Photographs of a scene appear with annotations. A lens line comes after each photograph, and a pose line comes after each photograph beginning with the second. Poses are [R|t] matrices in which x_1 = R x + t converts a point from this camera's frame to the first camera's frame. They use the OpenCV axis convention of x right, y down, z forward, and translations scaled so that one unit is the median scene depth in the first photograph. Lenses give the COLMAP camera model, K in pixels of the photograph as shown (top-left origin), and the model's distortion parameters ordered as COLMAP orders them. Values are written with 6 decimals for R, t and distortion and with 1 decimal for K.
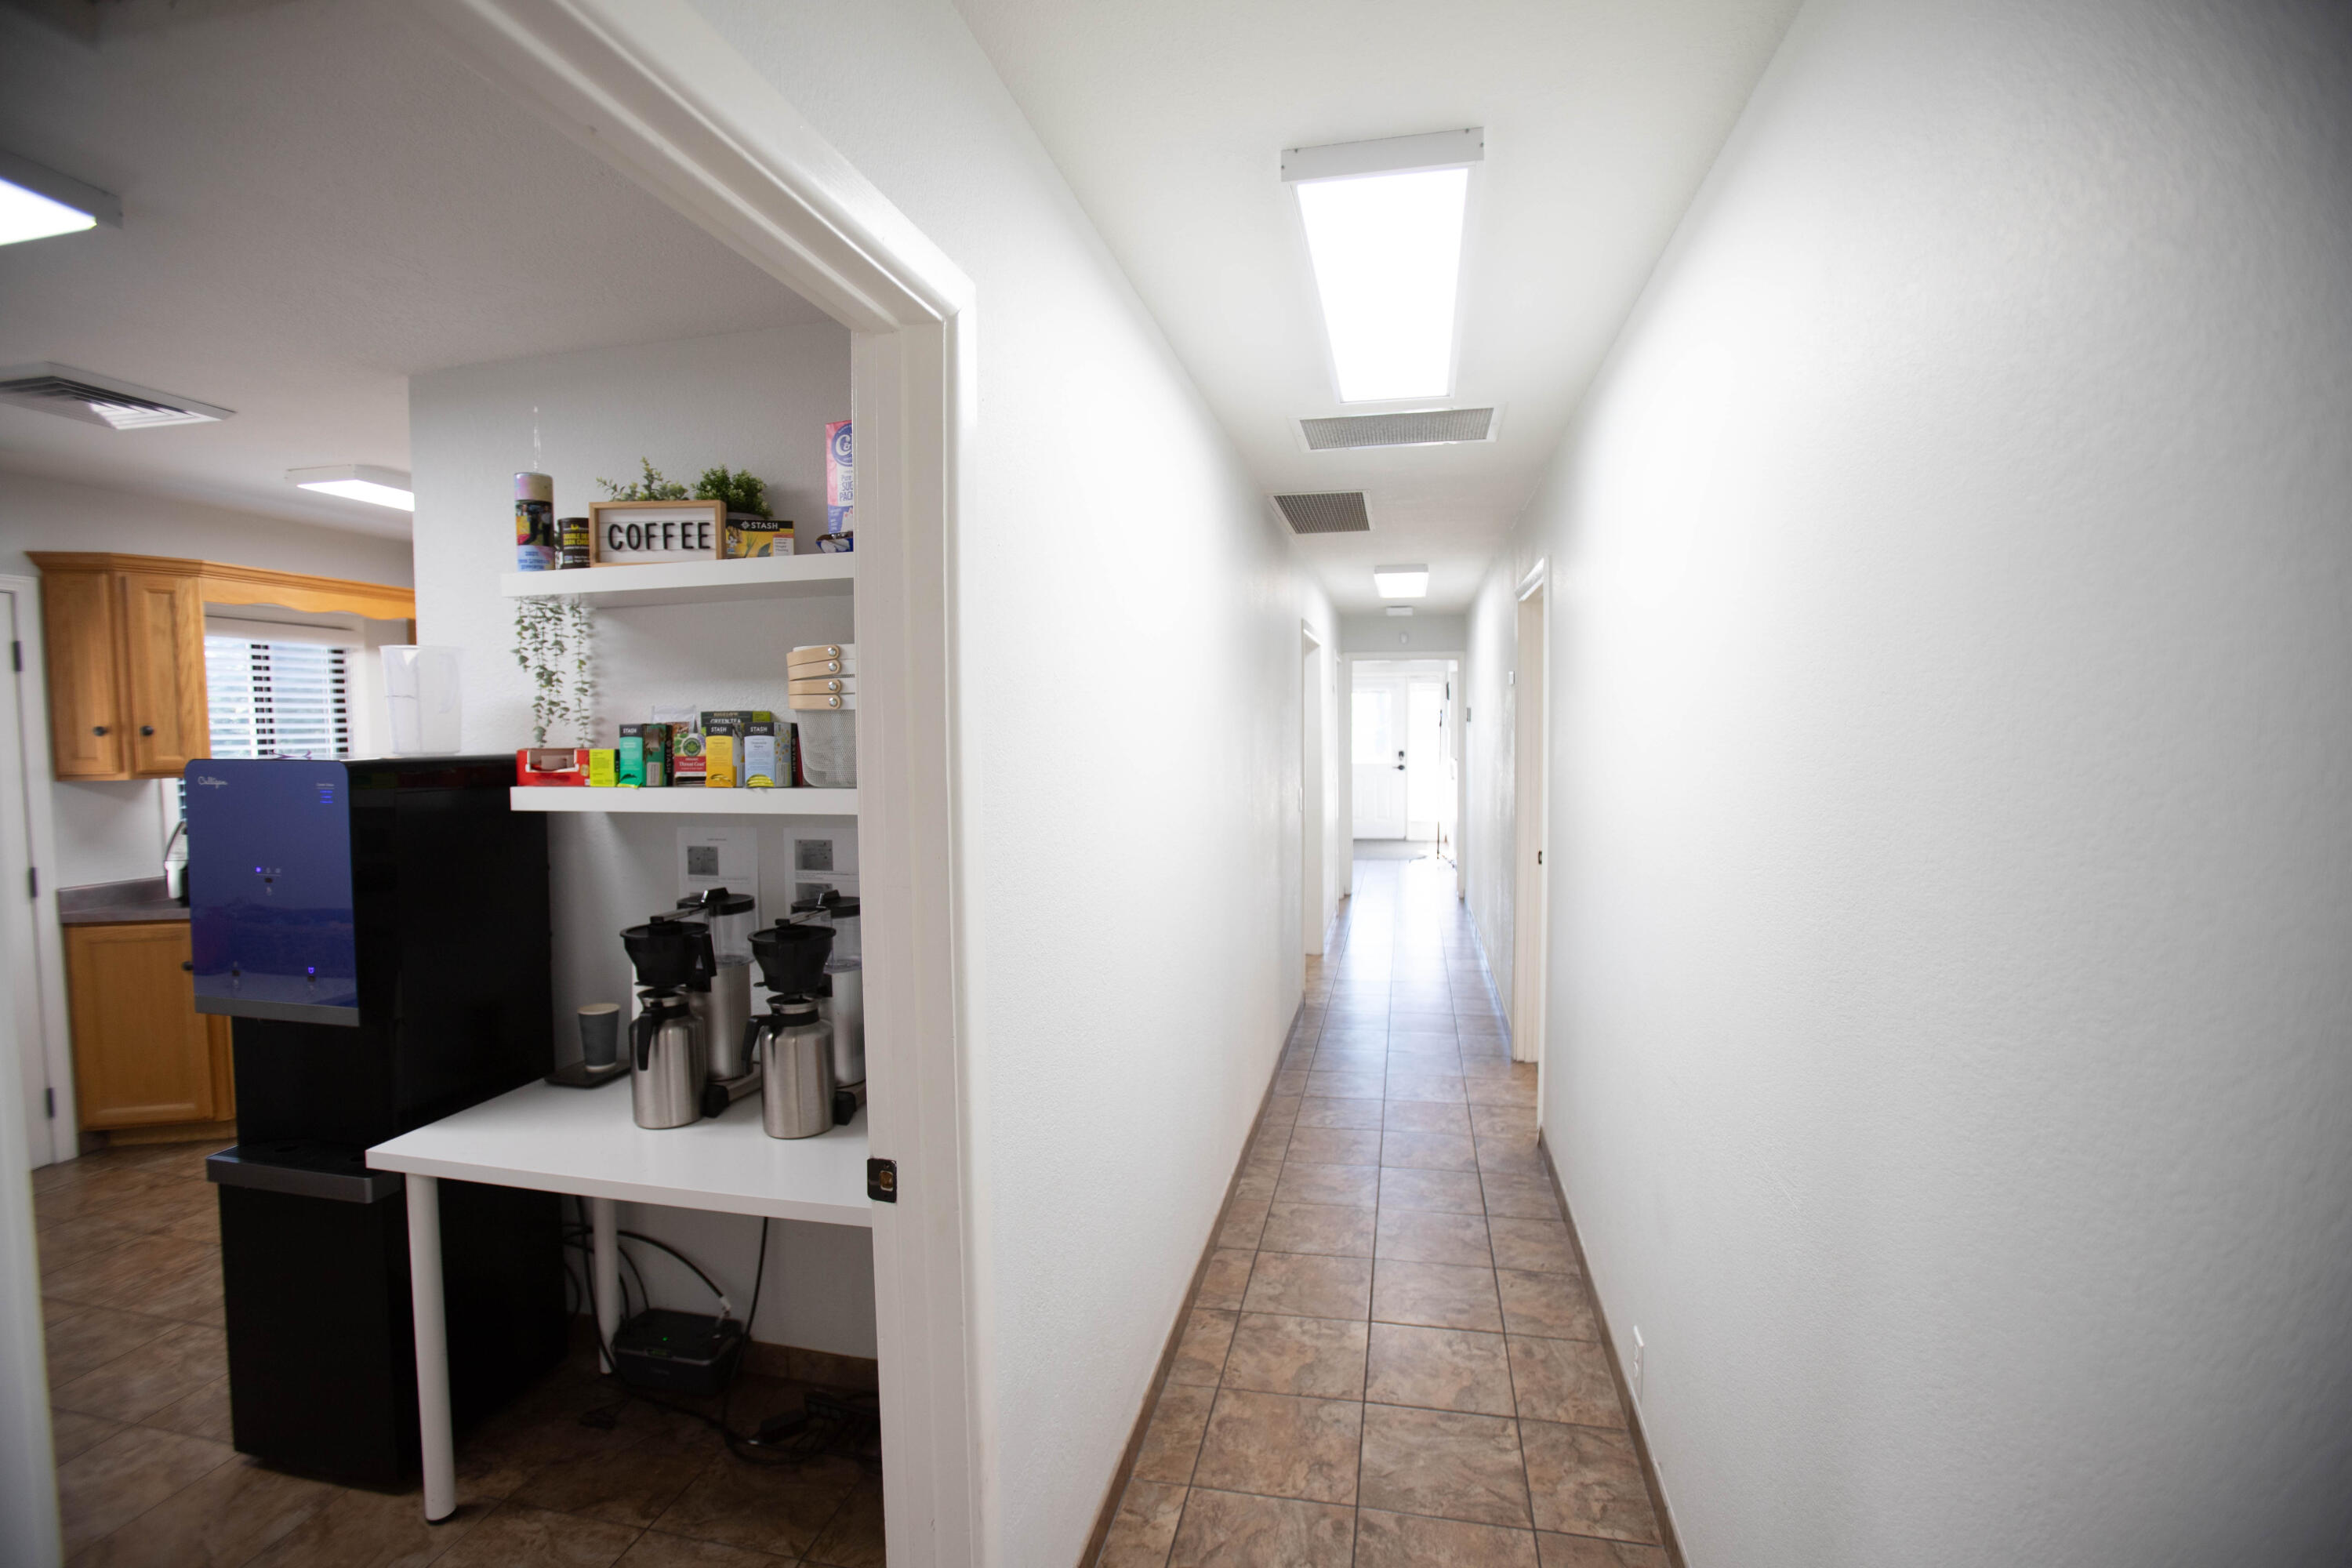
lens RADIAL K [[1073.6, 0, 1176.0], [0, 1073.6, 784.0], [0, 0, 1]] dist [-0.073927, 0.030774]
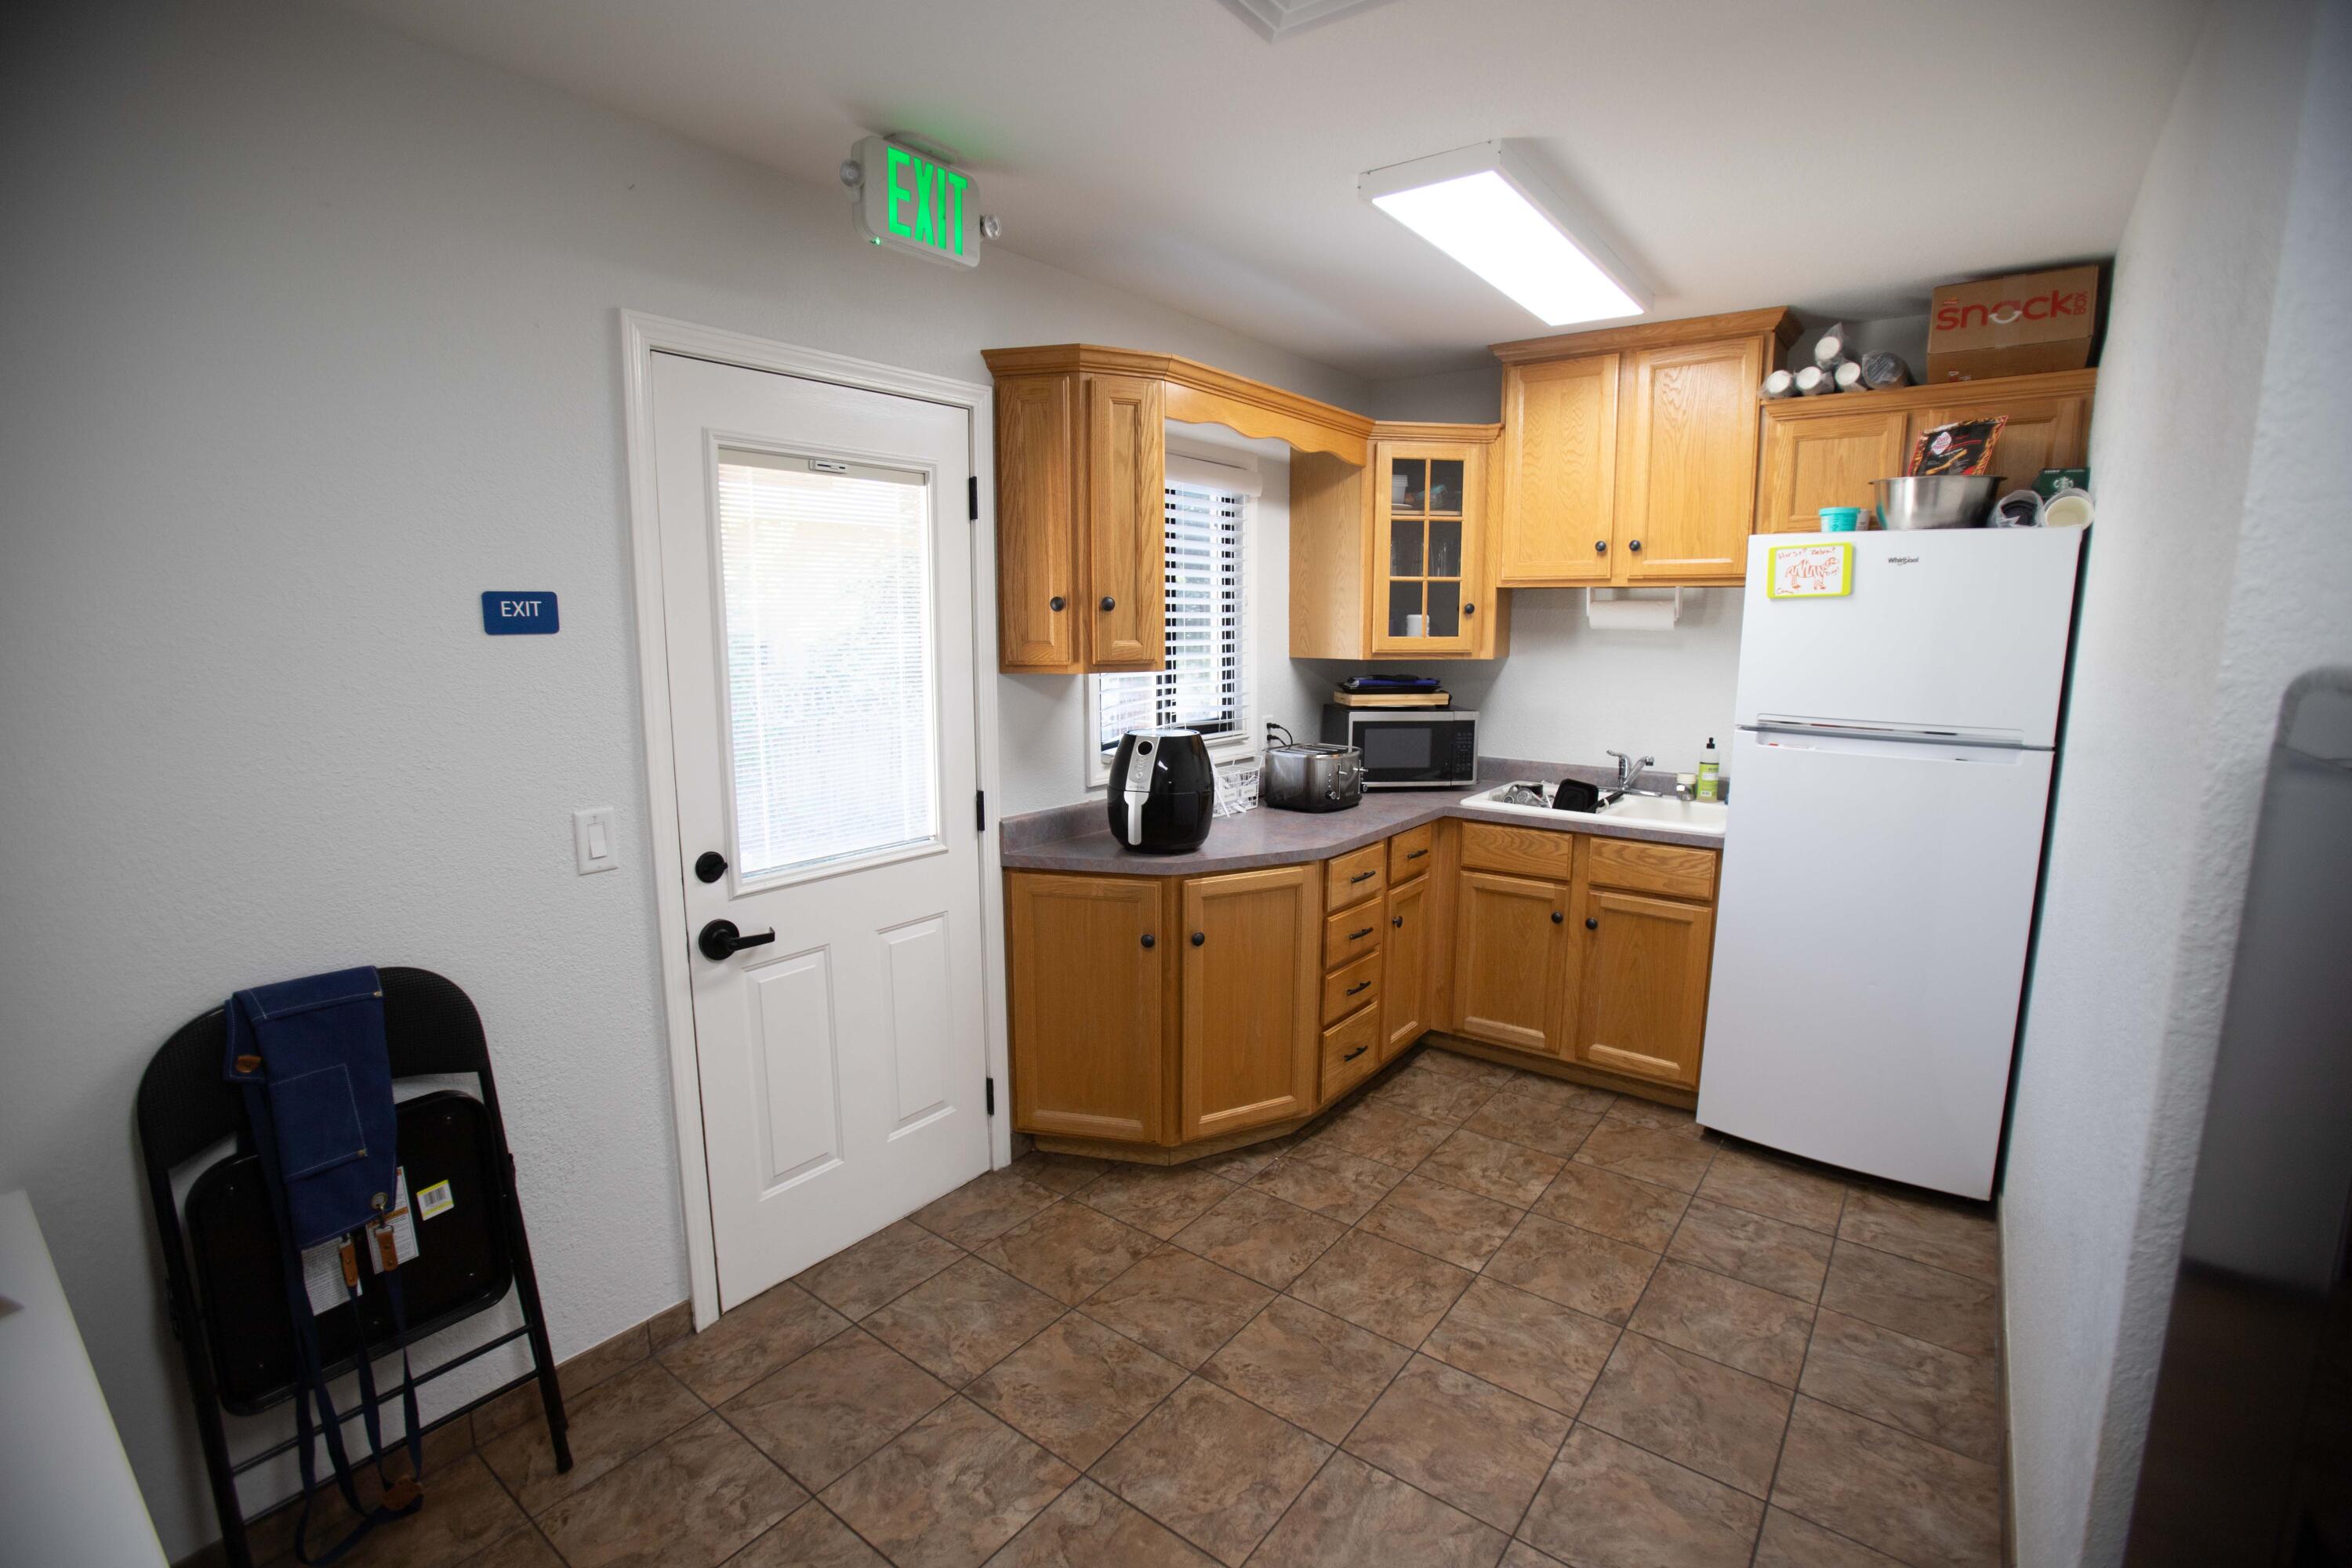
lens RADIAL K [[1073.6, 0, 1176.0], [0, 1073.6, 784.0], [0, 0, 1]] dist [-0.073927, 0.030774]
pose [[0.906200, 0.075080, -0.416130, -1.014355], [-0.032871, 0.993640, 0.107695, -0.016449], [0.421570, -0.083915, 0.902905, 0.552936]]
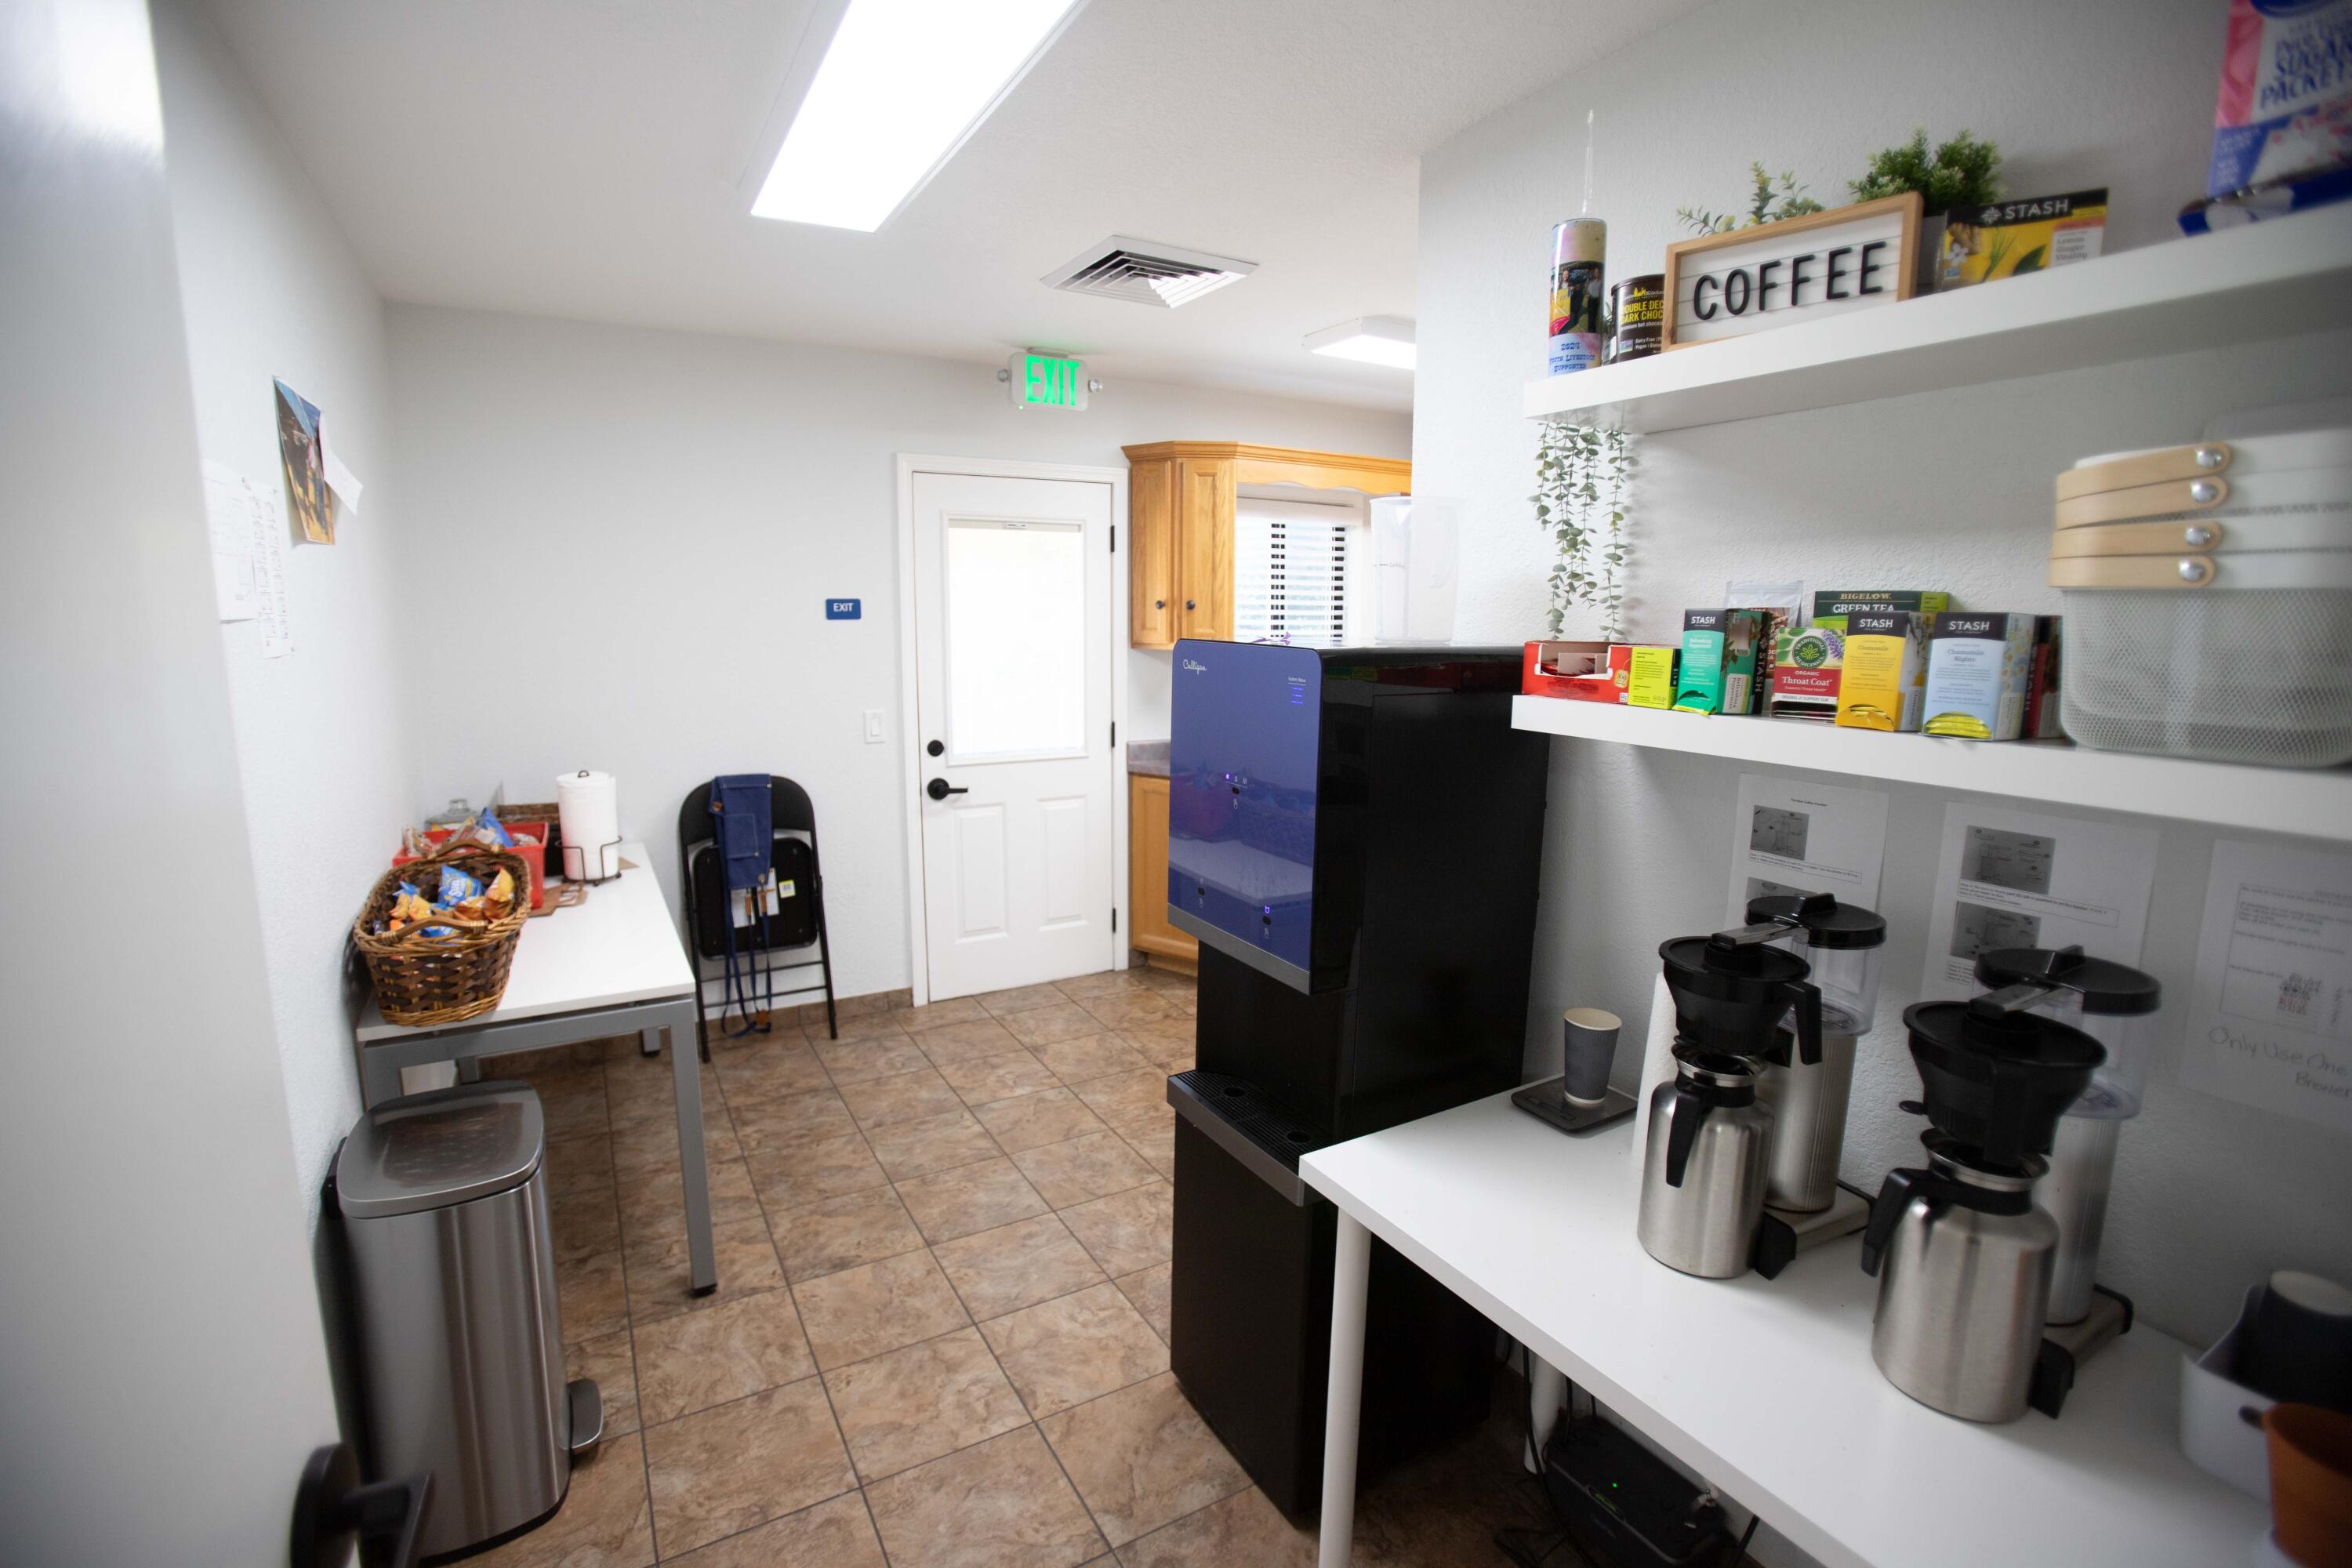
lens RADIAL K [[1073.6, 0, 1176.0], [0, 1073.6, 784.0], [0, 0, 1]] dist [-0.073927, 0.030774]
pose [[0.672515, 0.132535, -0.728119, -0.252245], [-0.053525, 0.989968, 0.130760, -0.019016], [0.738145, -0.048966, 0.672862, 0.340512]]
